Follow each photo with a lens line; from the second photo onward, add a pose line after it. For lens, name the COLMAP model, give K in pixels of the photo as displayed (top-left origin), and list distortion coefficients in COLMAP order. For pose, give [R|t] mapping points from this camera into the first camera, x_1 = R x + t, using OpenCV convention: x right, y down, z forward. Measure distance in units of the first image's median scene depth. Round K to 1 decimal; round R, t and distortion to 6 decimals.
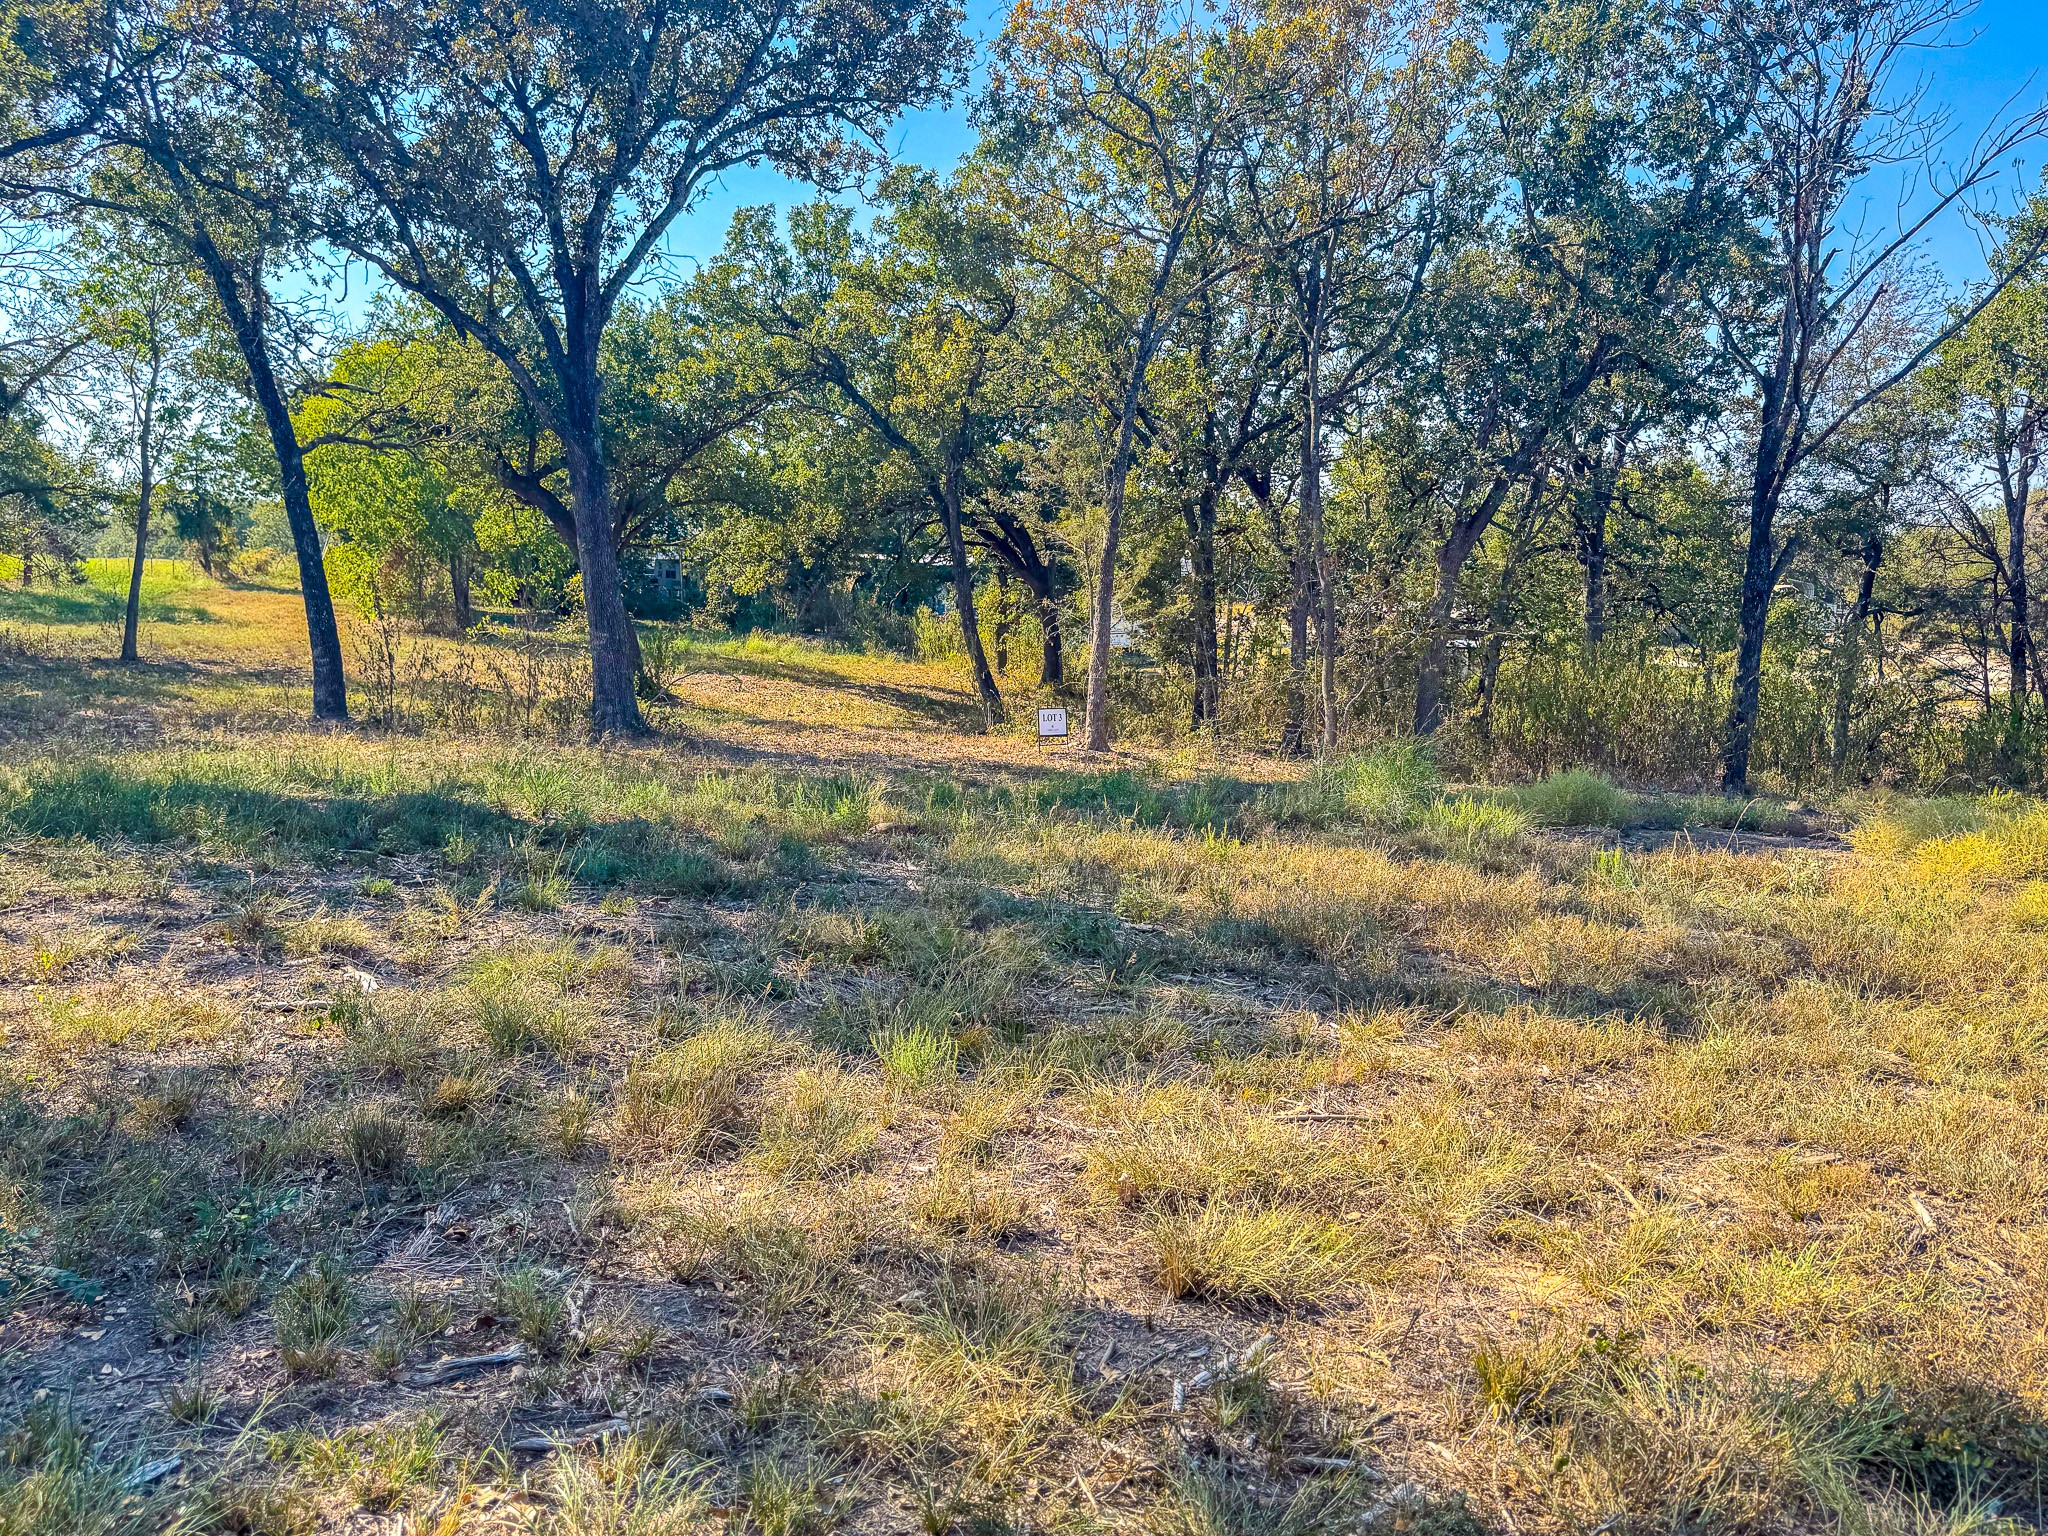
lens RADIAL K [[1365.0, 0, 997.1], [0, 1365.0, 769.2], [0, 0, 1]] dist [0.164511, -0.244650]
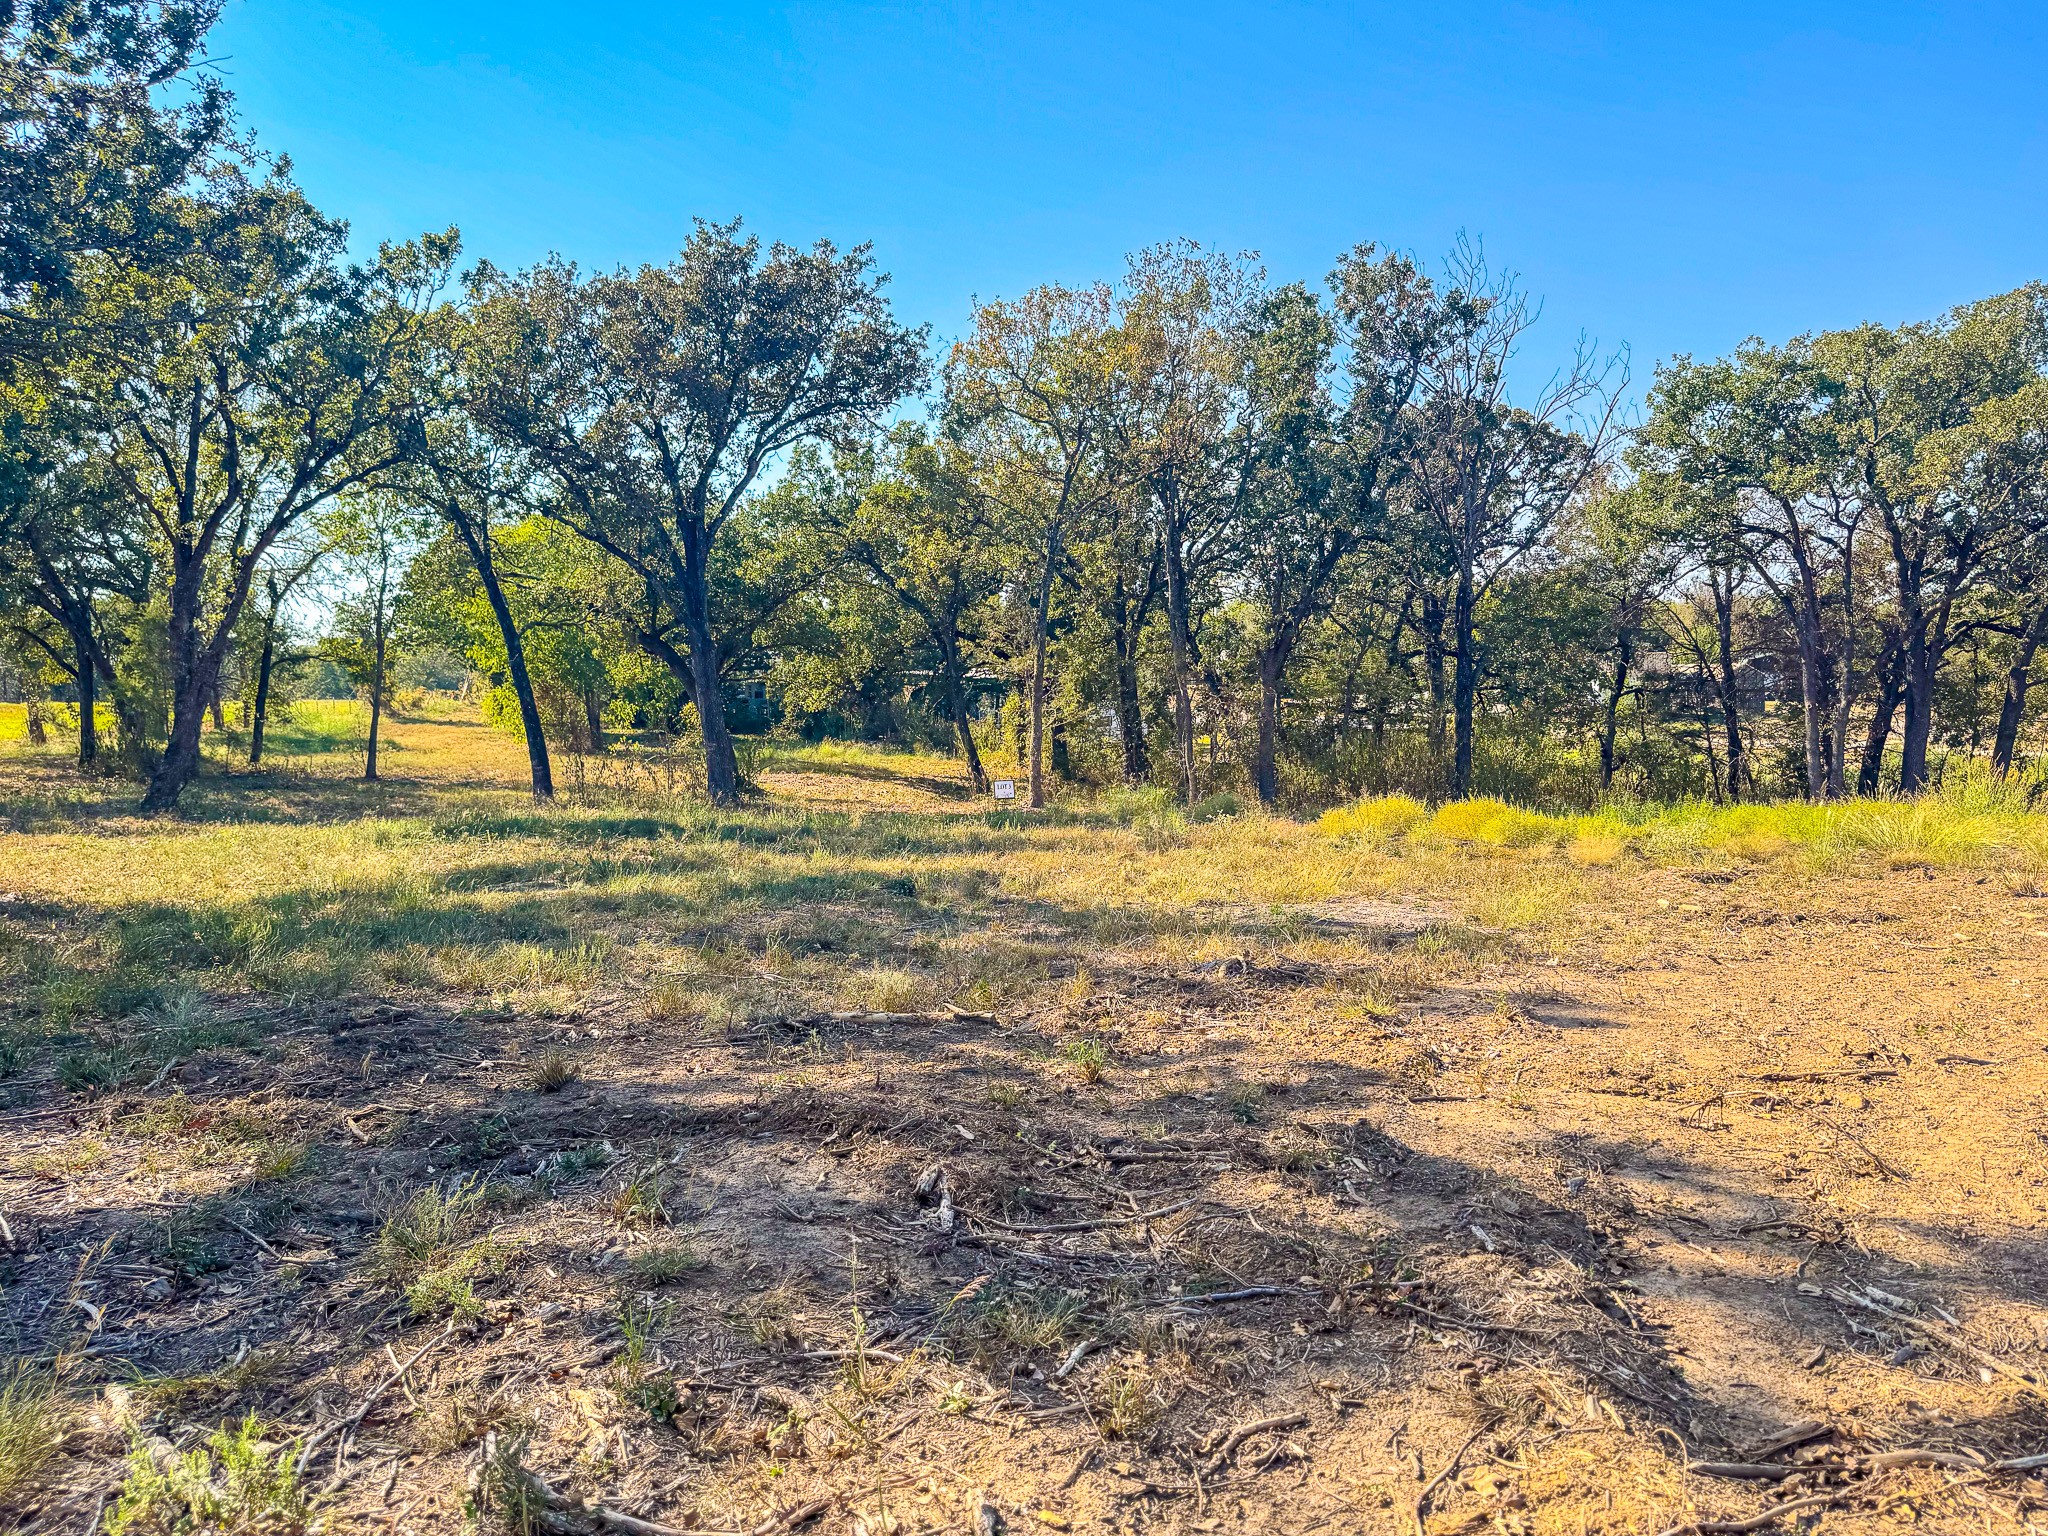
lens RADIAL K [[1442.2, 0, 1039.4], [0, 1442.2, 825.3], [0, 0, 1]] dist [0.126855, -0.176825]
pose [[0.998102, -0.038486, -0.048080, 0.112276], [0.036725, 0.998641, -0.036980, 0.047879], [0.049438, 0.035144, 0.998159, -0.432371]]
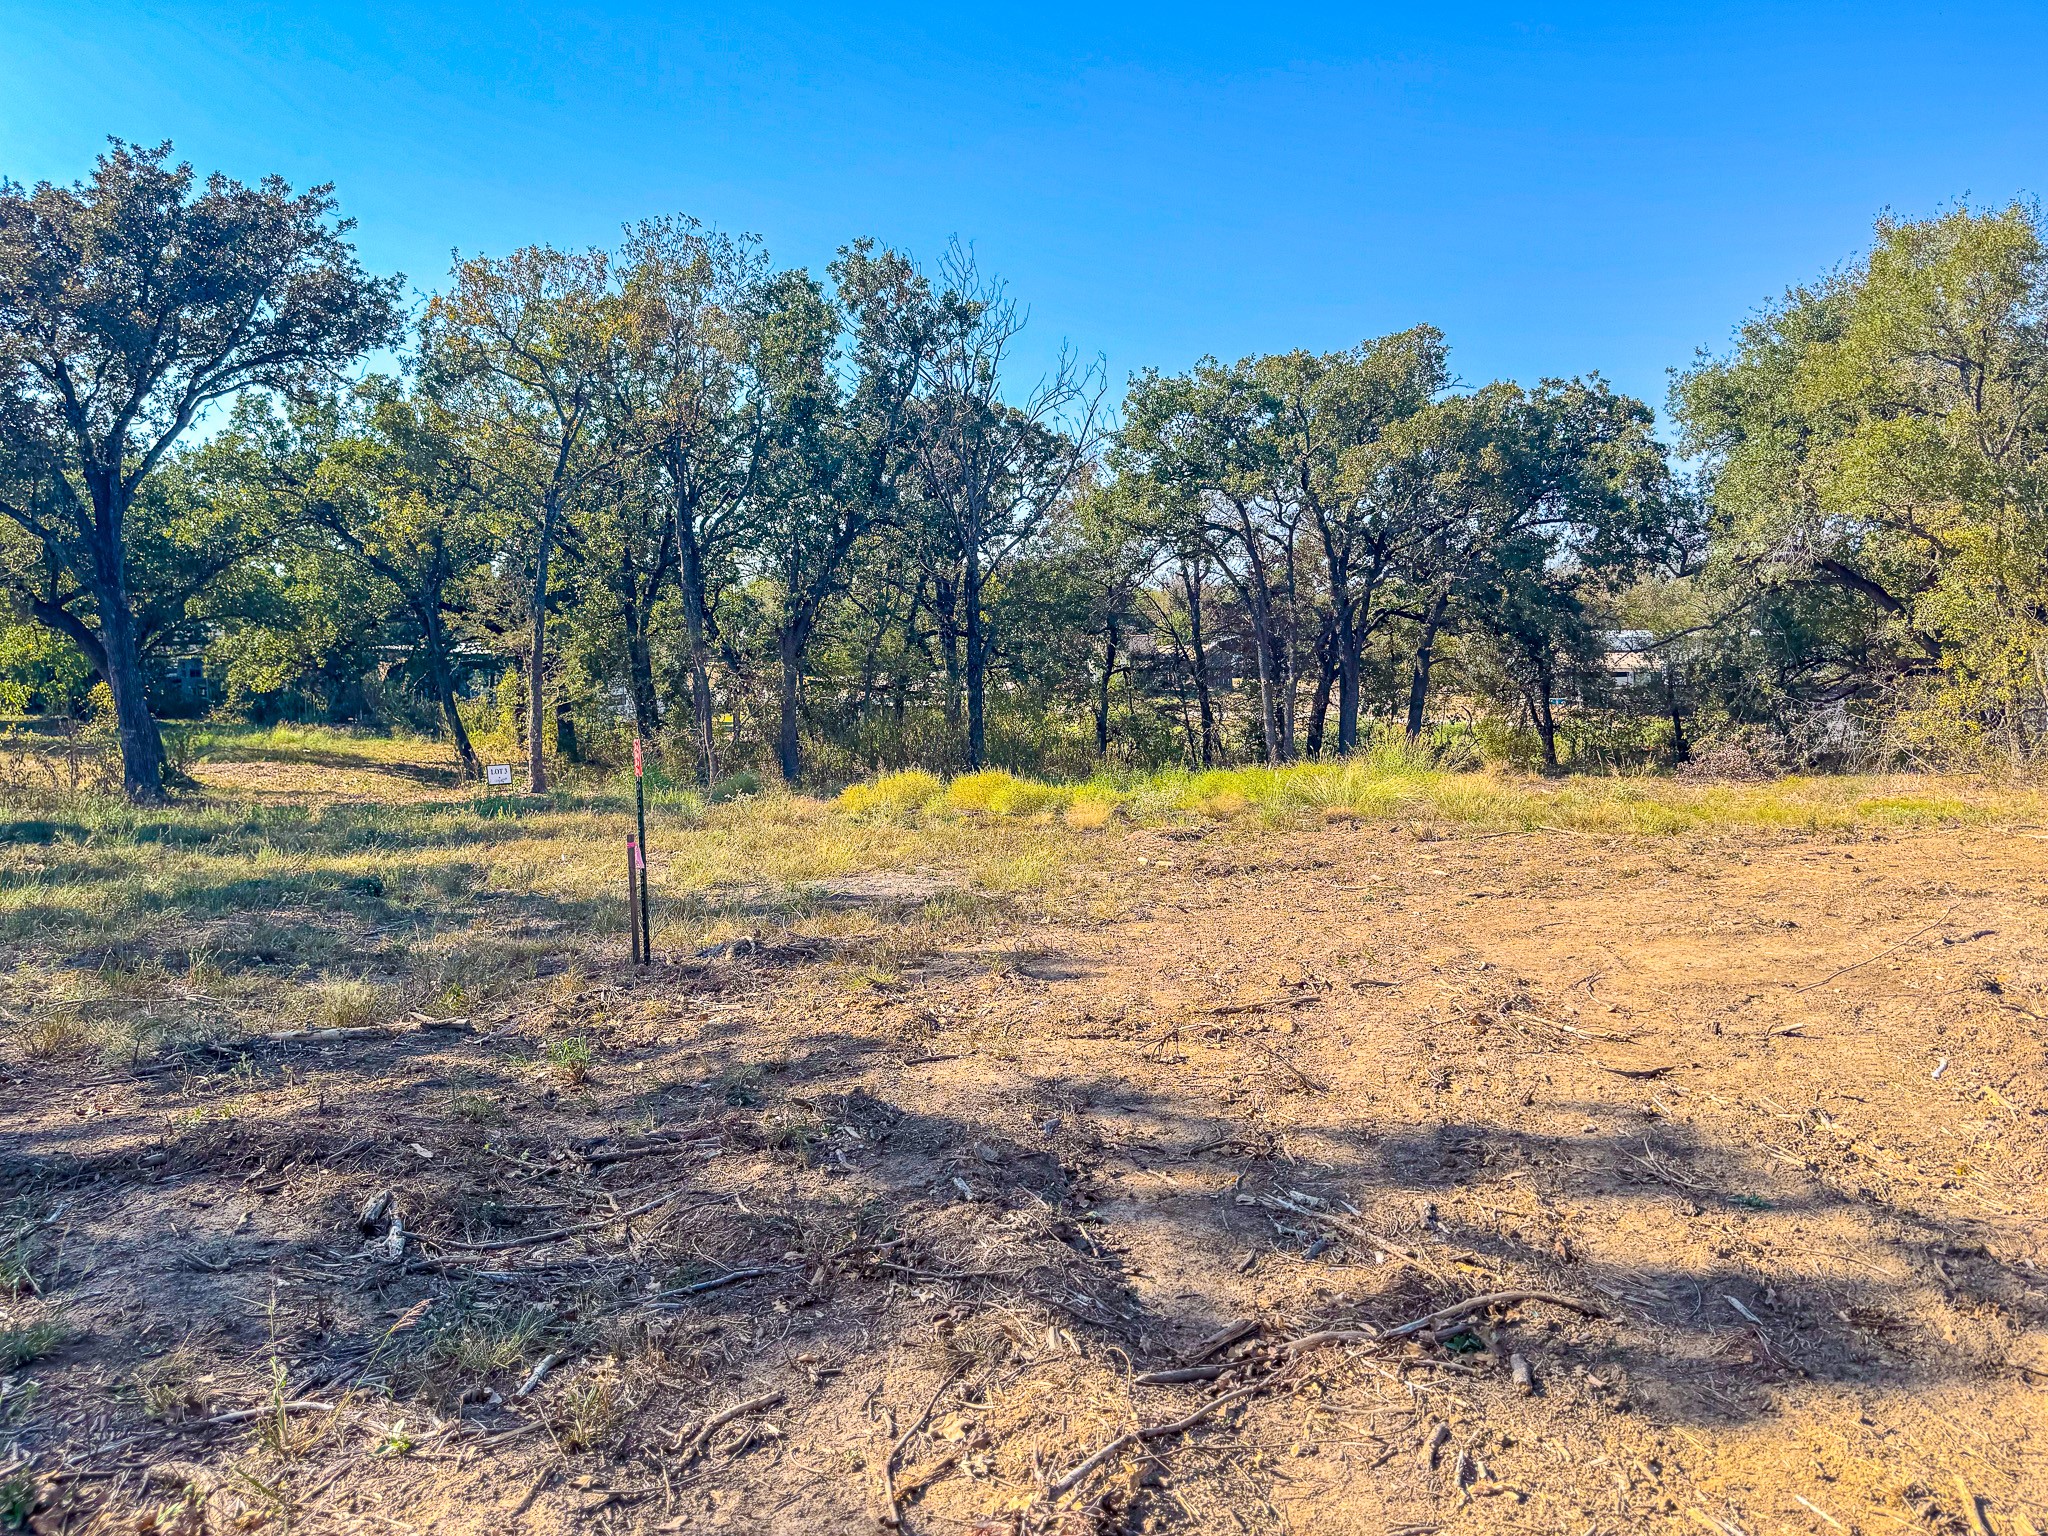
lens RADIAL K [[1456.9, 0, 1071.4], [0, 1456.9, 726.5], [0, 0, 1]] dist [0.050403, -0.066697]
pose [[0.954075, -0.056877, 0.294119, 0.116859], [0.080500, 0.994375, -0.068838, 0.048702], [-0.288549, 0.089353, 0.953287, -0.435445]]
